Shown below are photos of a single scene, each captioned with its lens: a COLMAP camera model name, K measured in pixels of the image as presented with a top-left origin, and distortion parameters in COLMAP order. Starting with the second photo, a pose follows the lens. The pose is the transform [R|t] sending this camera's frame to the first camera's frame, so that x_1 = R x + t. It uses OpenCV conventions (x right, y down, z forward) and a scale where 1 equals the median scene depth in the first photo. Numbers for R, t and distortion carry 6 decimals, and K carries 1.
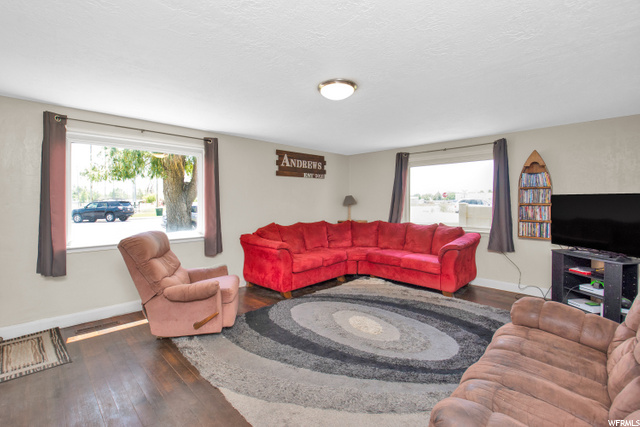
lens RADIAL K [[291.7, 0, 315.6], [0, 291.7, 199.2], [0, 0, 1]] dist [-0.000050, -0.017404]
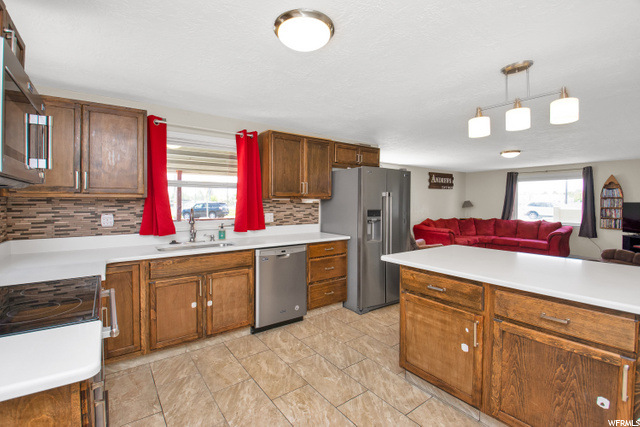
lens RADIAL K [[291.7, 0, 315.6], [0, 291.7, 199.2], [0, 0, 1]] dist [-0.000050, -0.017404]
pose [[0.988263, 0.002991, -0.152733, -0.550127], [-0.003592, 0.999987, -0.003661, -0.016697], [0.152720, 0.004167, 0.988261, -0.720262]]
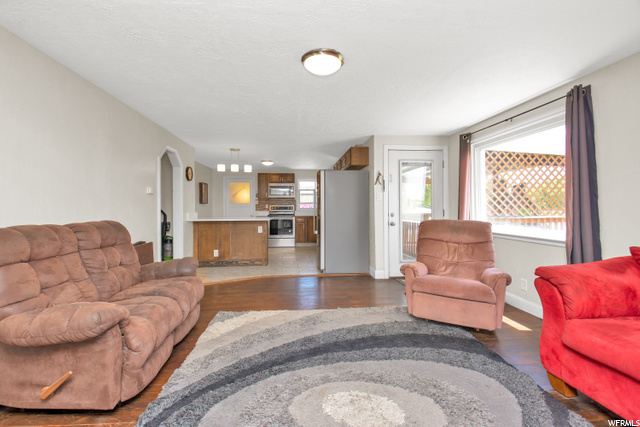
lens RADIAL K [[284.4, 0, 310.0], [0, 284.4, 207.2], [0, 0, 1]] dist [-0.018162, -0.000643]
pose [[-0.659720, 0.003910, -0.751502, 0.430090], [0.009968, 0.999944, -0.003547, 0.040885], [0.751446, -0.009831, -0.659722, 0.882200]]
